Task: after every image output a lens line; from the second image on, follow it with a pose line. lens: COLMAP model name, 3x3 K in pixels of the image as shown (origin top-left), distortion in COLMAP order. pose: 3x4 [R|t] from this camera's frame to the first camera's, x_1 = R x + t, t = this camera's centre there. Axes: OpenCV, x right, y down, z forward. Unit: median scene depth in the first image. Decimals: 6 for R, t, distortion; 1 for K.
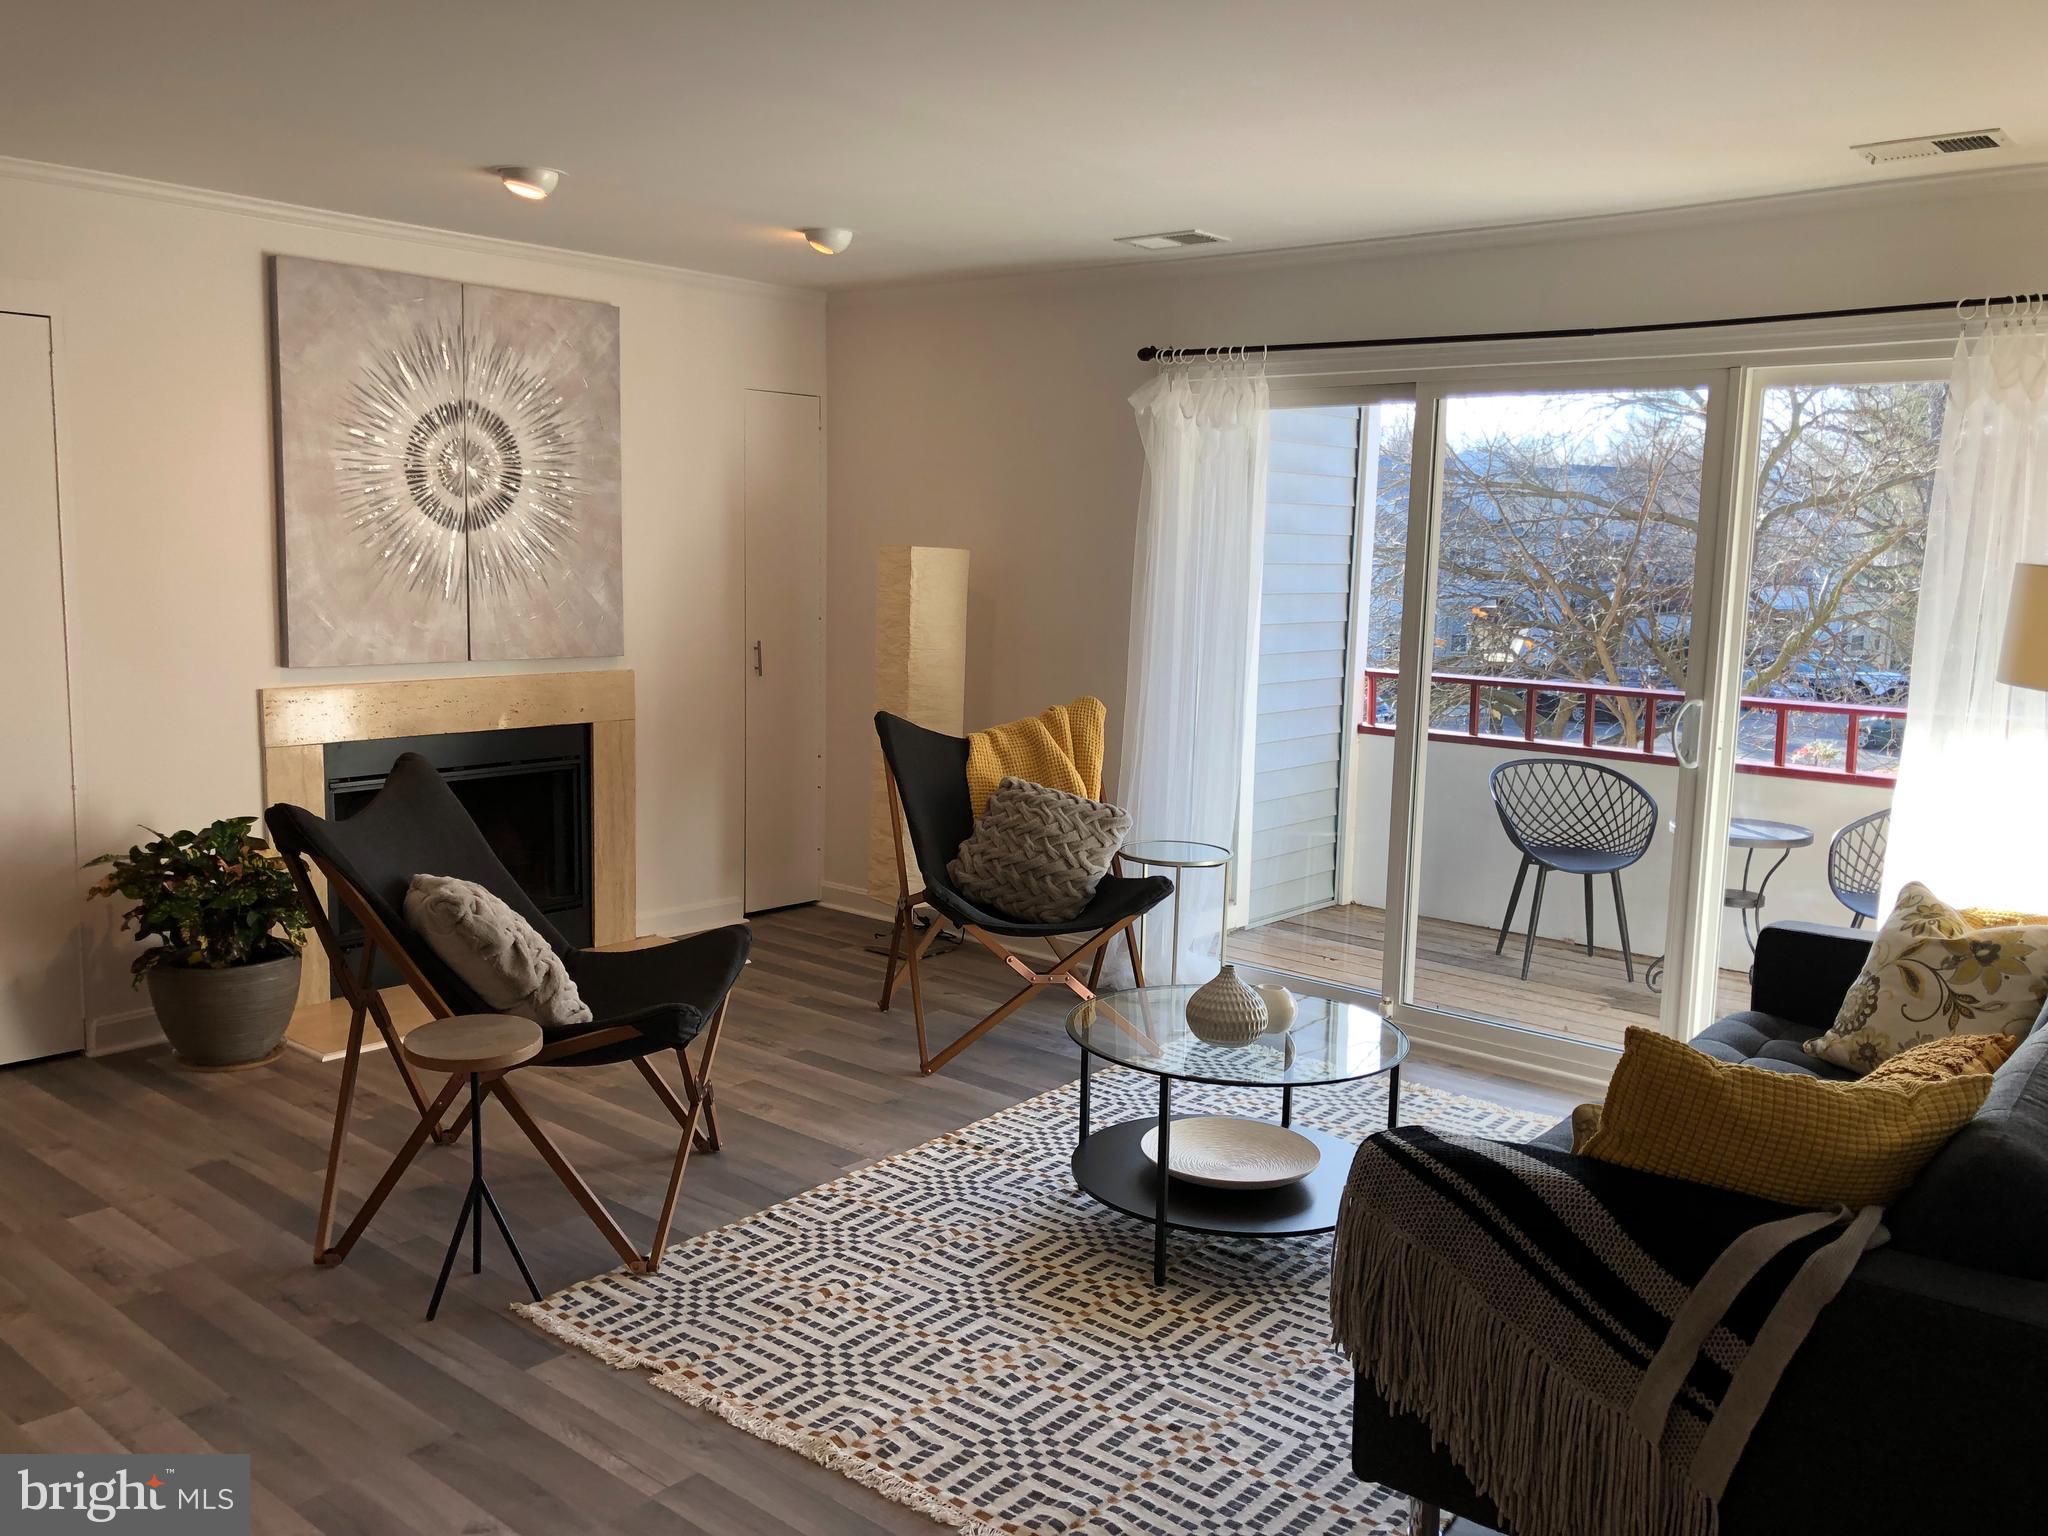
lens RADIAL K [[1674.5, 0, 1029.6], [0, 1674.5, 767.8], [0, 0, 1]] dist [0.083878, -0.026790]
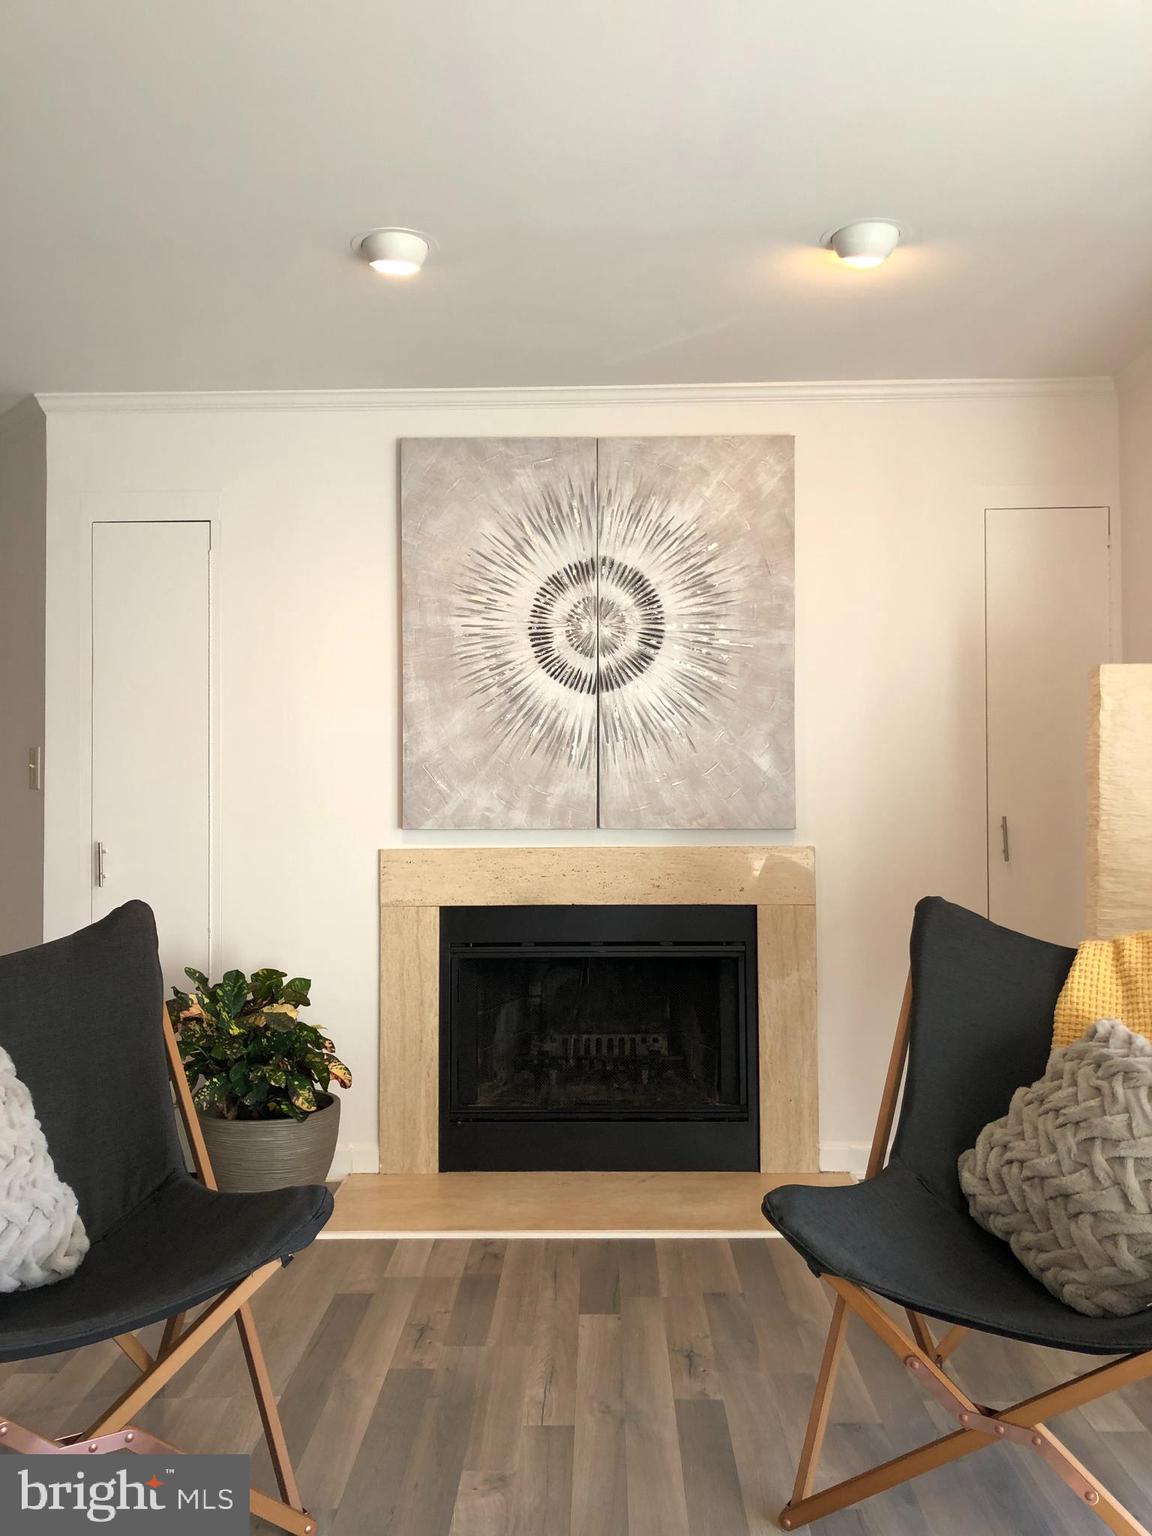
lens RADIAL K [[1255.9, 0, 576.1], [0, 1255.9, 792.1], [0, 0, 1]] dist [0.083878, -0.026790]
pose [[0.633474, -0.026485, -0.773311, 0.203538], [-0.085353, 0.990923, -0.103856, -0.010052], [0.769042, 0.131795, 0.625464, 0.556322]]
